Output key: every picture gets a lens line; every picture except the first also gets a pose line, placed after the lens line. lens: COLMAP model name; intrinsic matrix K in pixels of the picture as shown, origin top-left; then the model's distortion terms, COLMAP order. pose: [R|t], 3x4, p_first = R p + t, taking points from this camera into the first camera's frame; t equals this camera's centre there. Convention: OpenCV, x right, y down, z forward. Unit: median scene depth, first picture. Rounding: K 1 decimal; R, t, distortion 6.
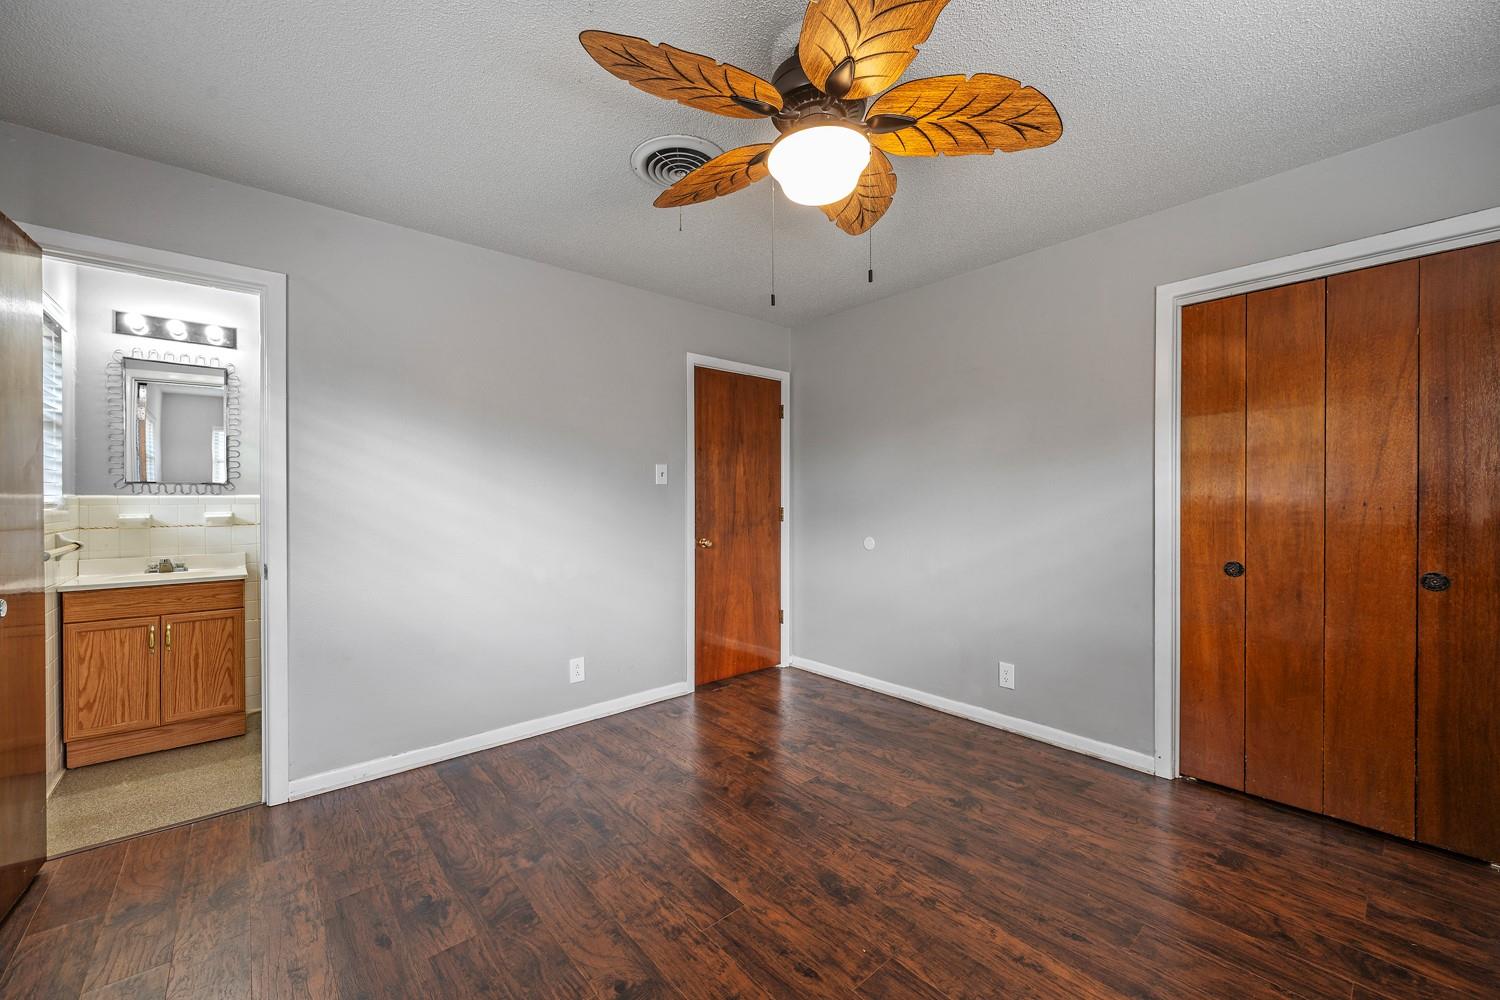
lens RADIAL K [[586.9, 0, 750.4], [0, 586.9, 504.1], [0, 0, 1]] dist [-0.001357, 0.000221]
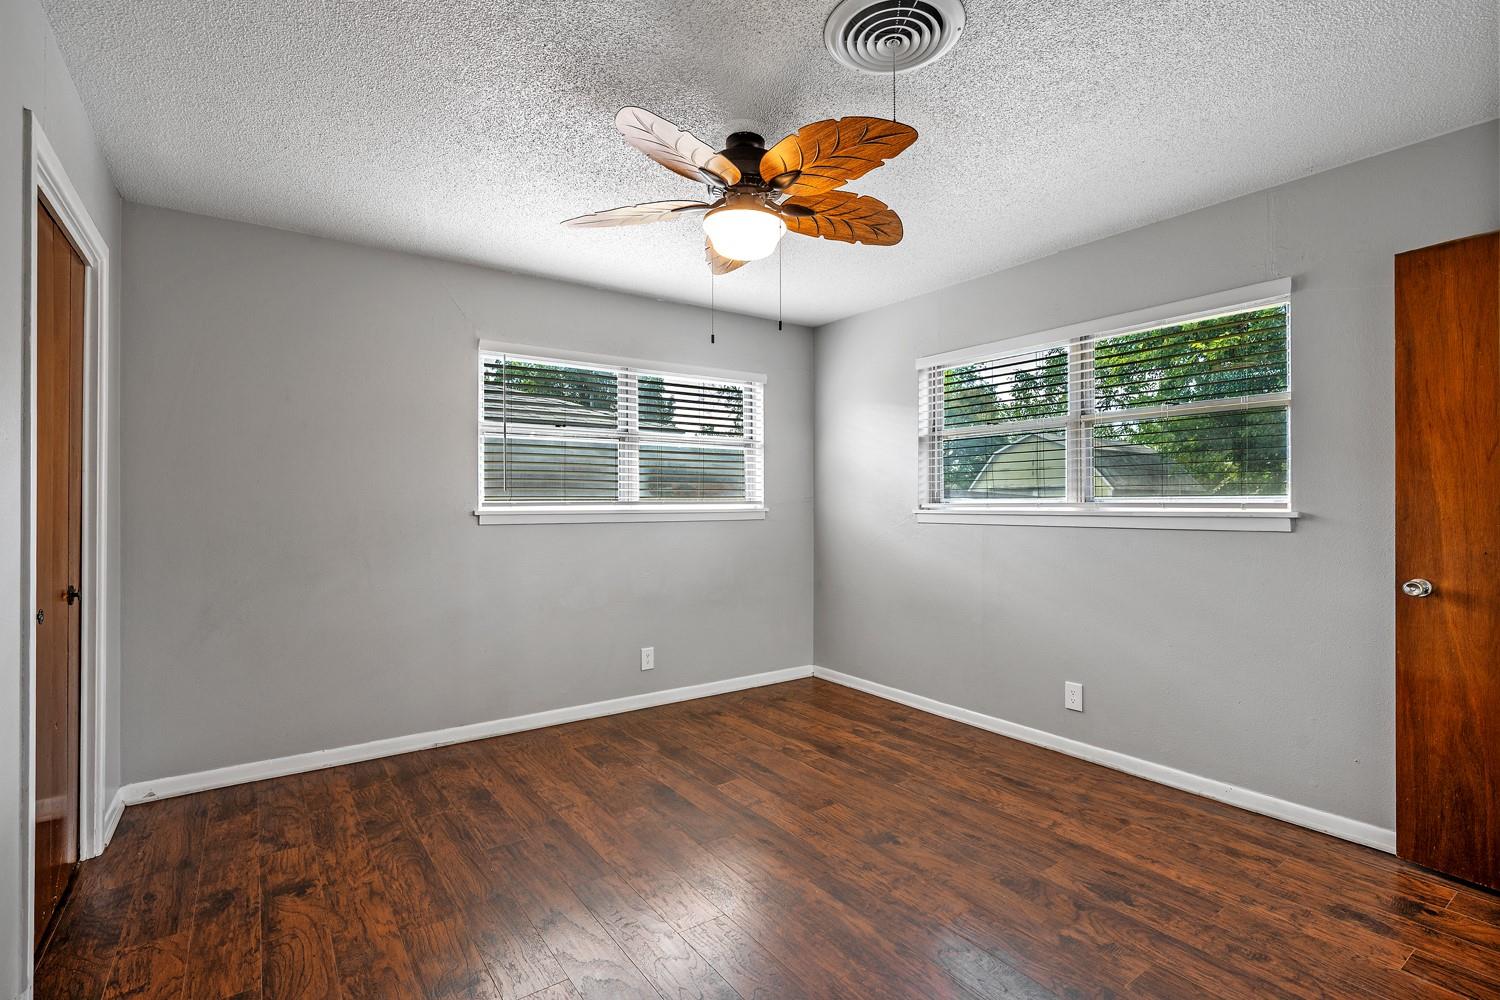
lens RADIAL K [[703.4, 0, 750.0], [0, 703.4, 500.0], [0, 0, 1]] dist [0.000746, 0.000103]
pose [[-0.995057, 0.006373, 0.099105, -0.029601], [0.006330, 0.999980, -0.000744, -0.012144], [-0.099108, -0.000113, -0.995077, 2.011386]]
